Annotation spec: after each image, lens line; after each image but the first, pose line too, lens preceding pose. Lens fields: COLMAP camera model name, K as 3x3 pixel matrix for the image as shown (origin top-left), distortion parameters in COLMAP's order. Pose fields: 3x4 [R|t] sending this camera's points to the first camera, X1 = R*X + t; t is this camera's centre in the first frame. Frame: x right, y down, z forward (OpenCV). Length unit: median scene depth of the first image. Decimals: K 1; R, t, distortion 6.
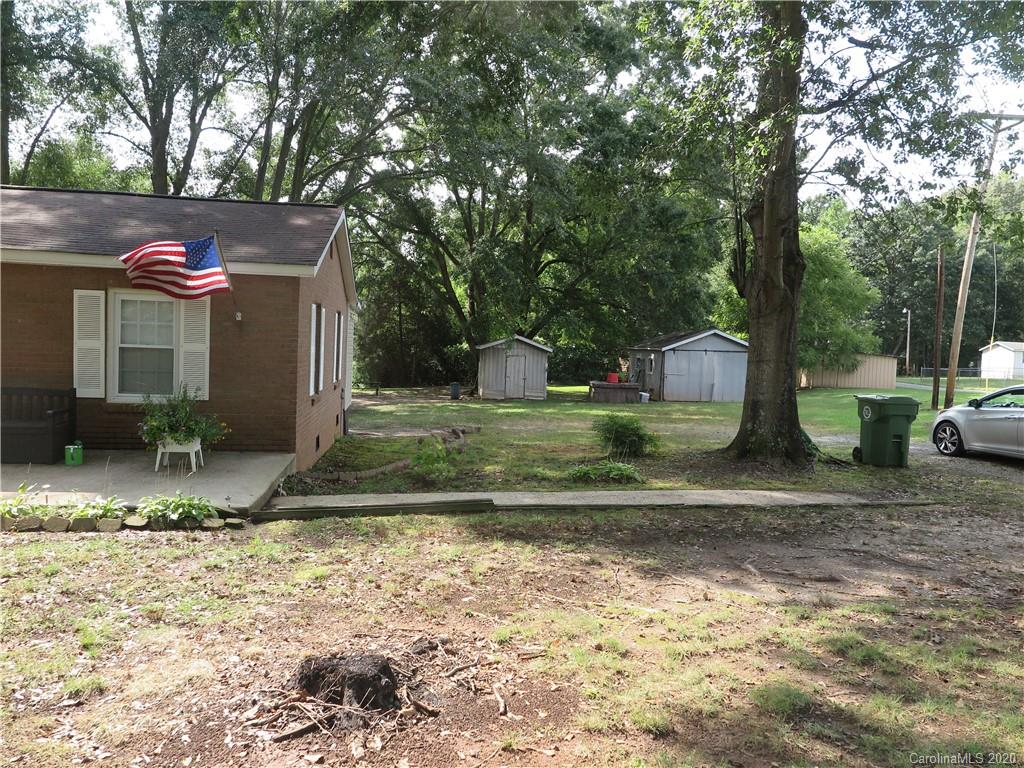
lens RADIAL K [[737.9, 0, 514.2], [0, 737.9, 382.9], [0, 0, 1]] dist [-0.013869, 0.008014]
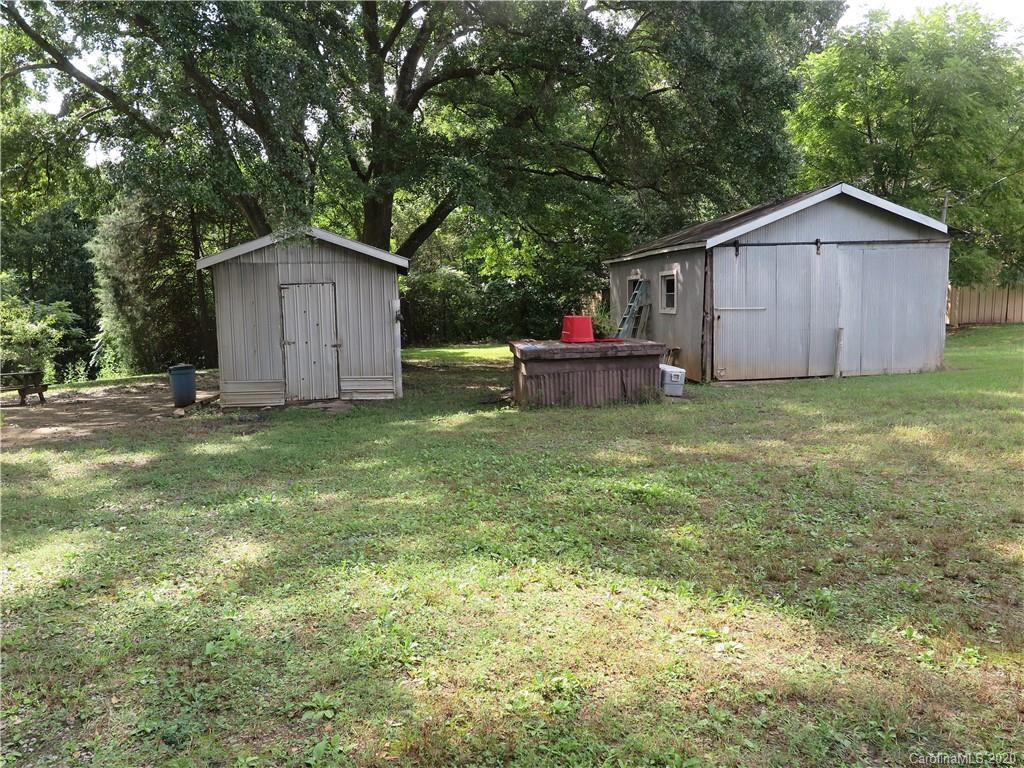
lens RADIAL K [[737.9, 0, 514.2], [0, 737.9, 382.9], [0, 0, 1]] dist [-0.013869, 0.008014]
pose [[0.997305, -0.061606, 0.039855, 0.135469], [0.058978, 0.996202, 0.064057, -0.008412], [-0.043650, -0.061534, 0.997150, 1.004365]]
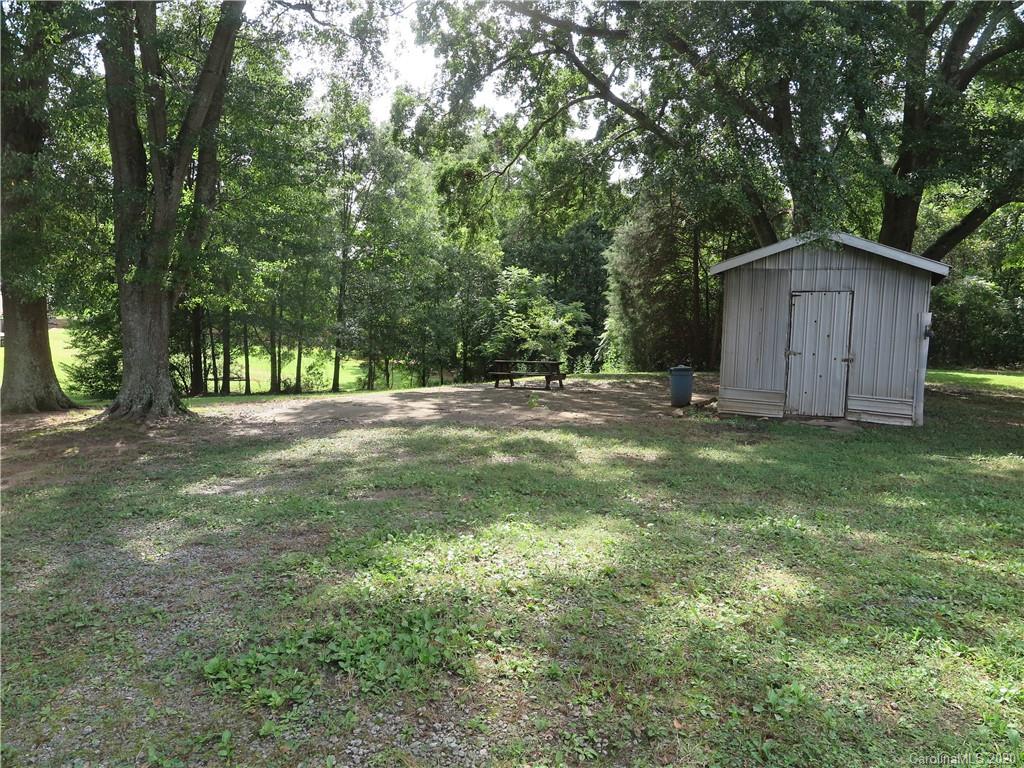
lens RADIAL K [[737.9, 0, 514.2], [0, 737.9, 382.9], [0, 0, 1]] dist [-0.013869, 0.008014]
pose [[0.836163, 0.035355, -0.547340, 0.111008], [-0.016252, 0.999079, 0.039707, -0.009491], [0.548240, -0.024306, 0.835968, 1.016663]]
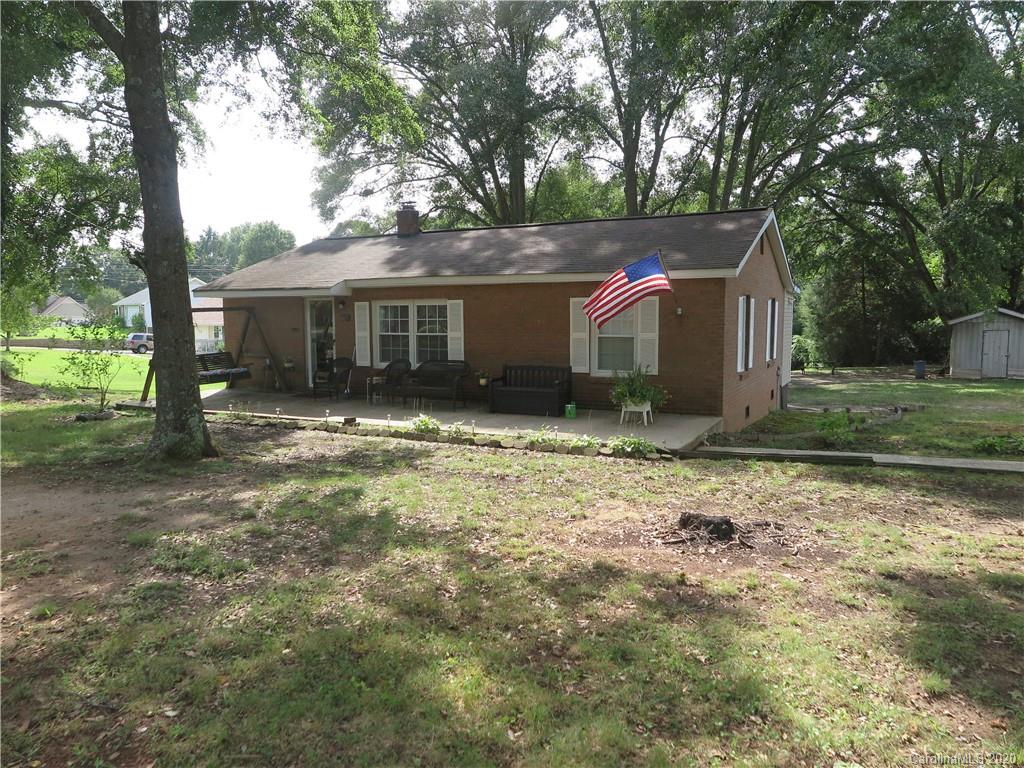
lens RADIAL K [[737.9, 0, 514.2], [0, 737.9, 382.9], [0, 0, 1]] dist [-0.013869, 0.008014]
pose [[0.817932, 0.008440, -0.575253, 0.058694], [0.006891, 0.999677, 0.024465, 0.001453], [0.575273, -0.023974, 0.817610, -0.101088]]
